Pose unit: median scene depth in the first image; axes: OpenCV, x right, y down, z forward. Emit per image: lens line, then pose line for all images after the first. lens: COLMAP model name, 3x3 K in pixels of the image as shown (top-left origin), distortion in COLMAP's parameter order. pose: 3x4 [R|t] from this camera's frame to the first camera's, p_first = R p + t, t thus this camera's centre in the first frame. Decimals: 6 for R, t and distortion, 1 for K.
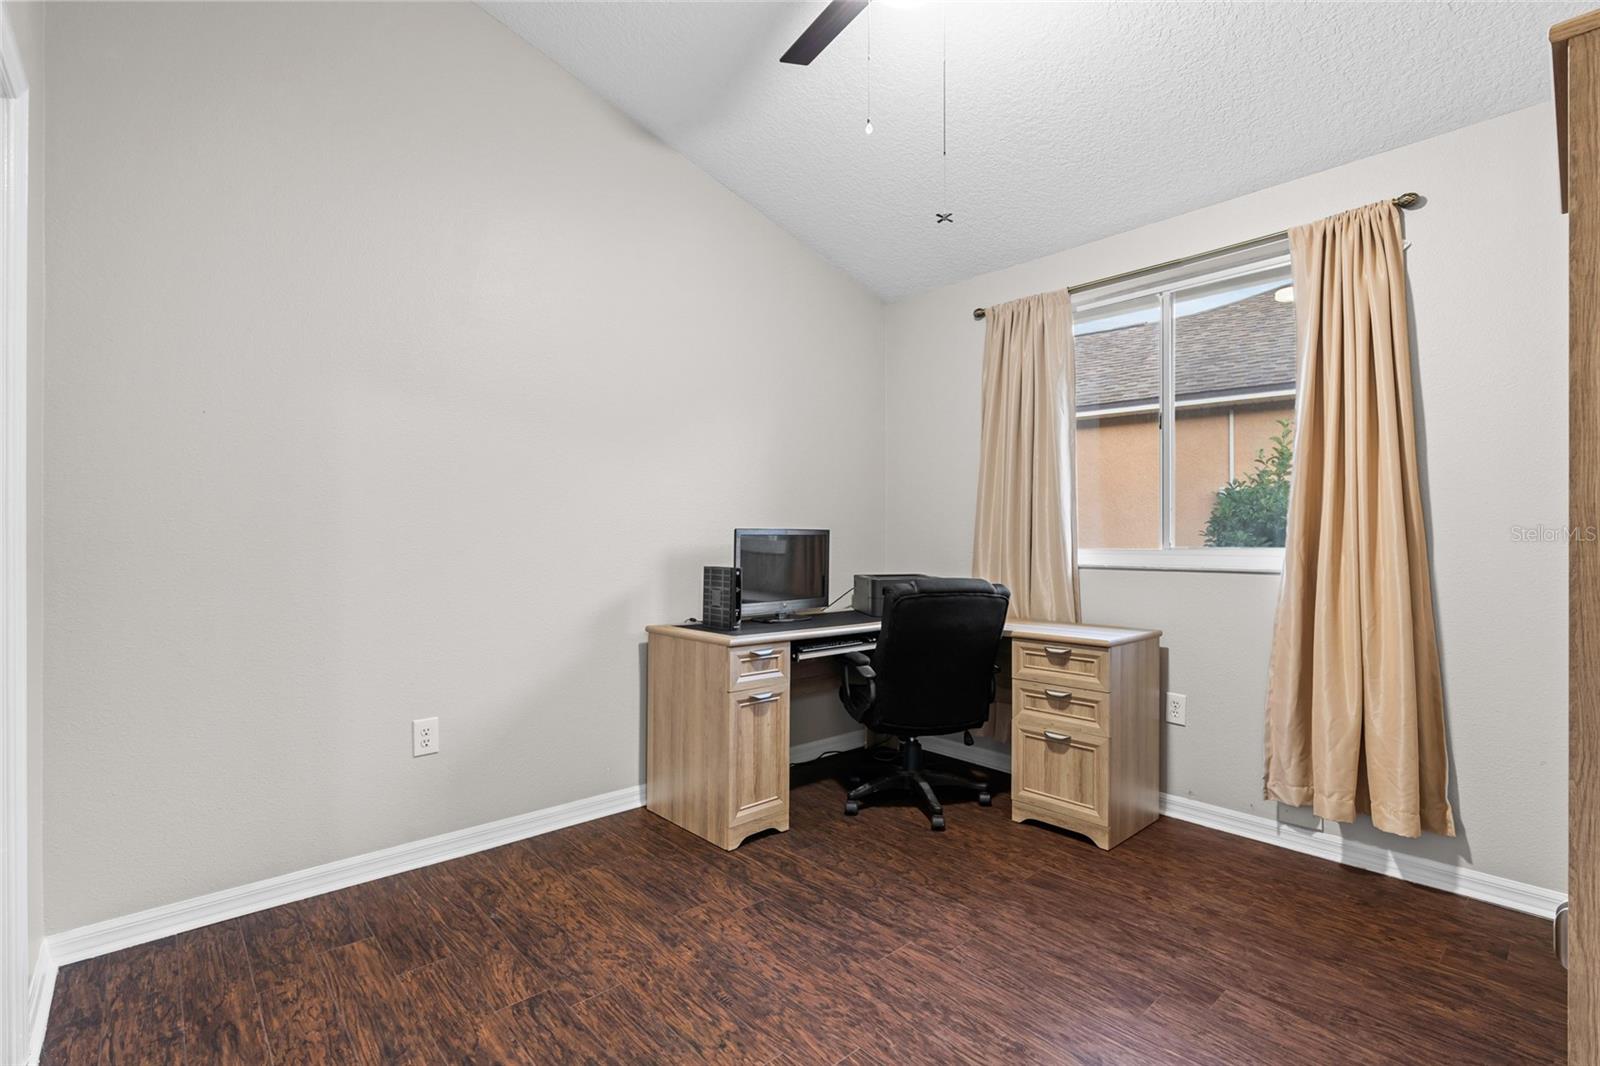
lens RADIAL K [[724.7, 0, 800.5], [0, 724.7, 522.1], [0, 0, 1]] dist [-0.003620, 0.000913]
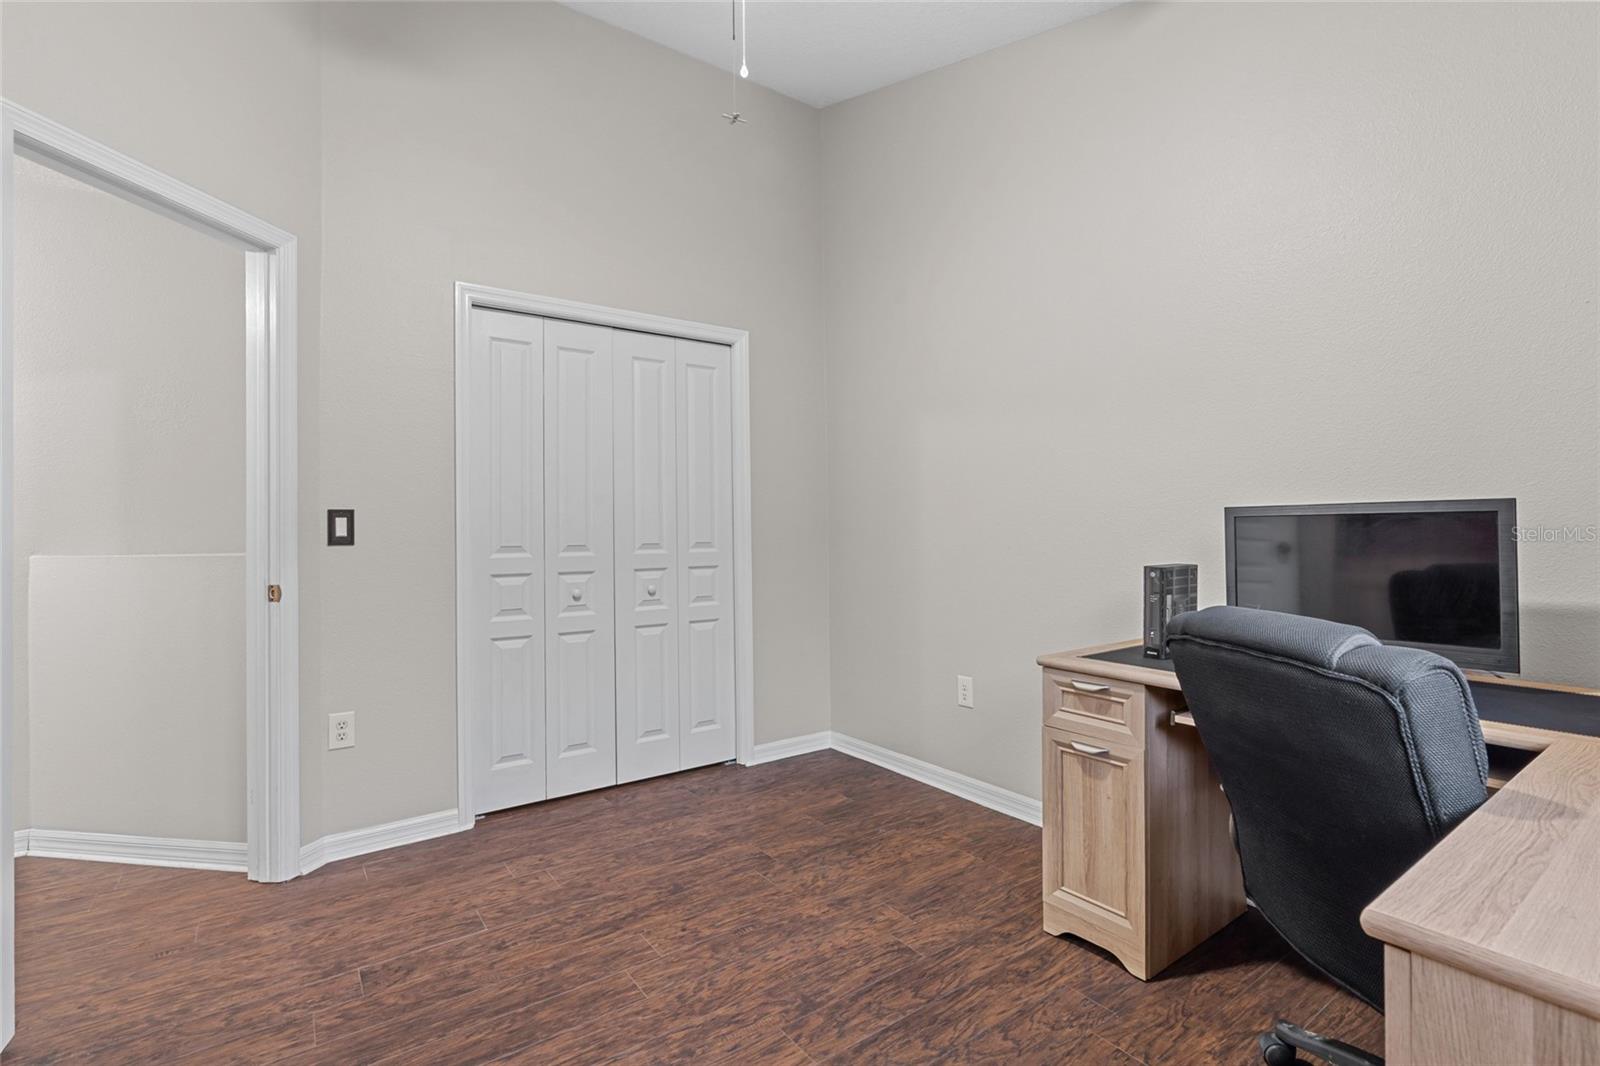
lens RADIAL K [[731.9, 0, 801.3], [0, 731.9, 513.3], [0, 0, 1]] dist [-0.003429, -0.000212]
pose [[-0.112032, -0.028614, -0.993293, 0.861737], [0.034383, 0.998875, -0.032653, 0.032690], [0.993110, -0.037810, -0.110922, 1.019047]]
